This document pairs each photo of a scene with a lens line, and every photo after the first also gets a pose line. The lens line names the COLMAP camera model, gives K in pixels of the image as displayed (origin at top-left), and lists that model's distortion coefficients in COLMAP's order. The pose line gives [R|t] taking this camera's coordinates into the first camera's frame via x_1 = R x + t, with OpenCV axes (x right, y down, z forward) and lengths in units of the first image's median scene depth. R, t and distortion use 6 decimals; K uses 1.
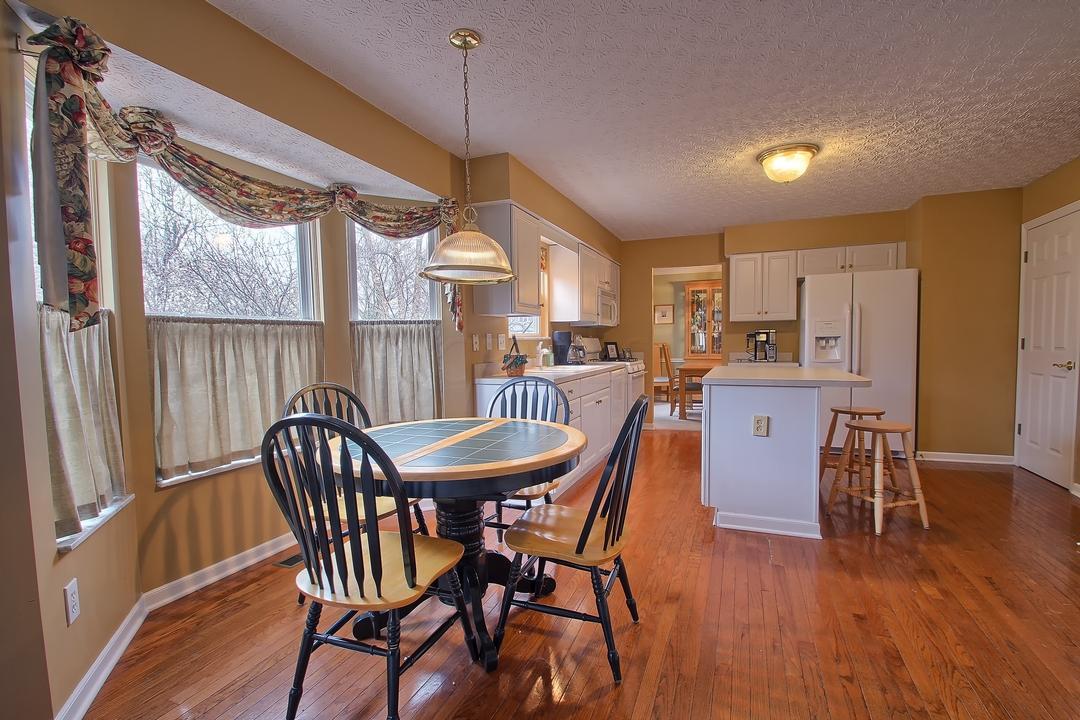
lens RADIAL K [[499.7, 0, 544.9], [0, 499.7, 370.5], [0, 0, 1]] dist [0.014171, -0.017475]
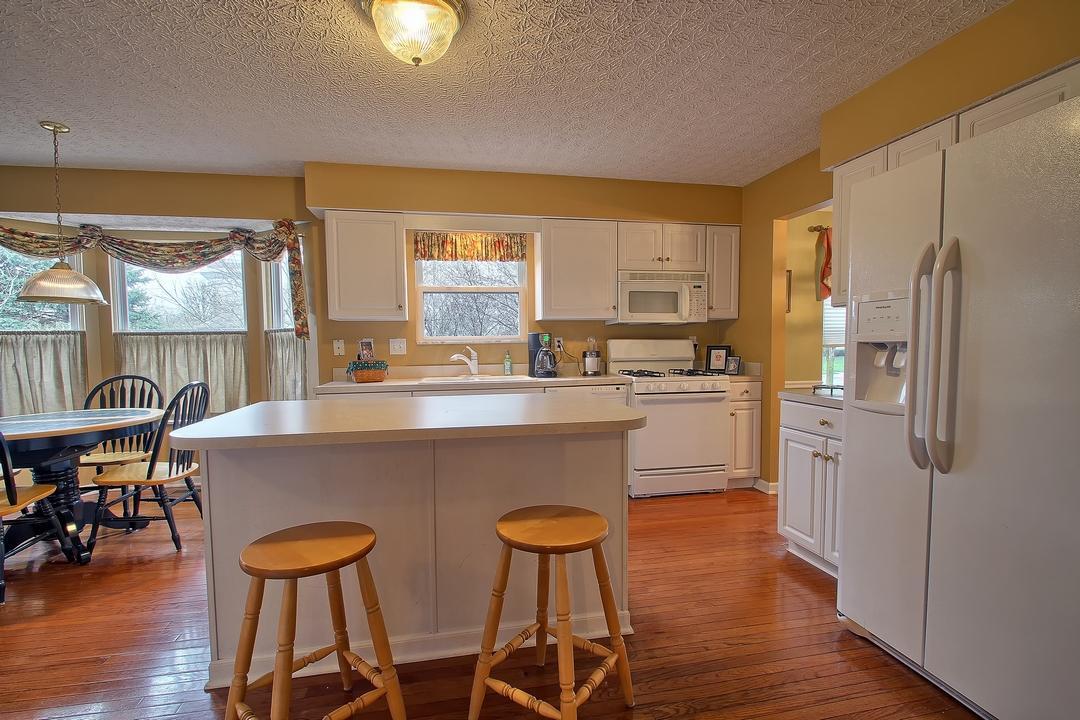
lens RADIAL K [[499.7, 0, 544.9], [0, 499.7, 370.5], [0, 0, 1]] dist [0.014171, -0.017475]
pose [[0.548804, 0.048017, -0.834571, 0.710355], [-0.046101, 0.998568, 0.027137, -0.040031], [0.834679, 0.023582, 0.550232, 0.571251]]
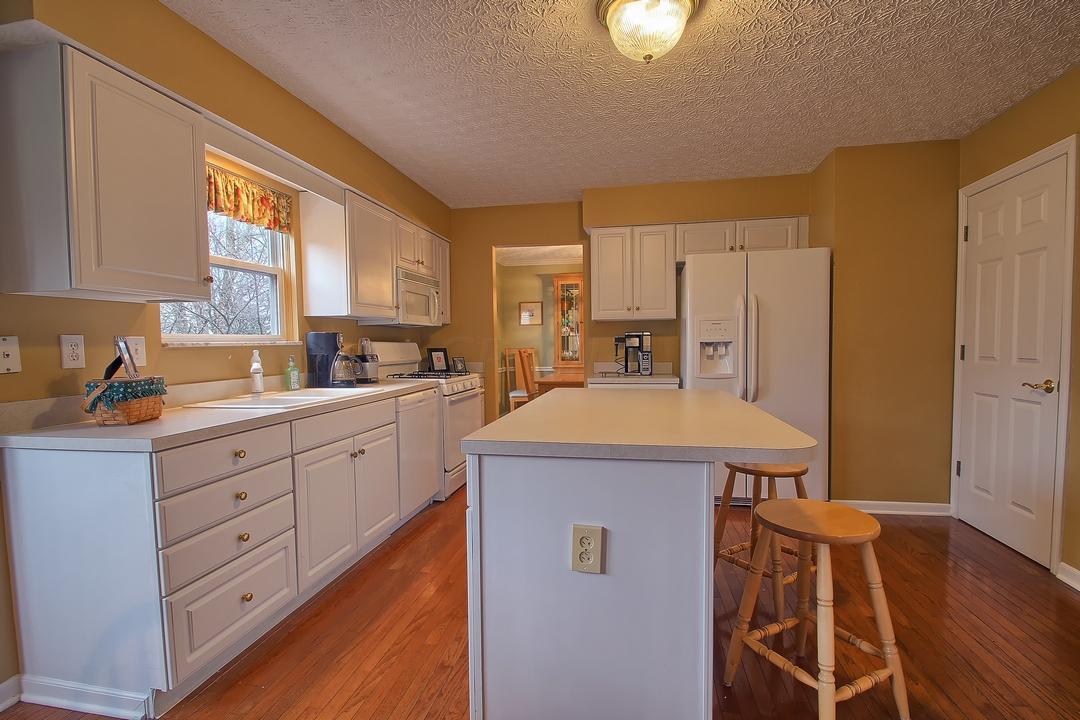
lens RADIAL K [[499.7, 0, 544.9], [0, 499.7, 370.5], [0, 0, 1]] dist [0.014171, -0.017475]
pose [[0.980766, -0.008743, 0.194992, 0.182988], [0.009869, 0.999940, -0.004803, -0.025197], [-0.194938, 0.006635, 0.980793, 0.341203]]
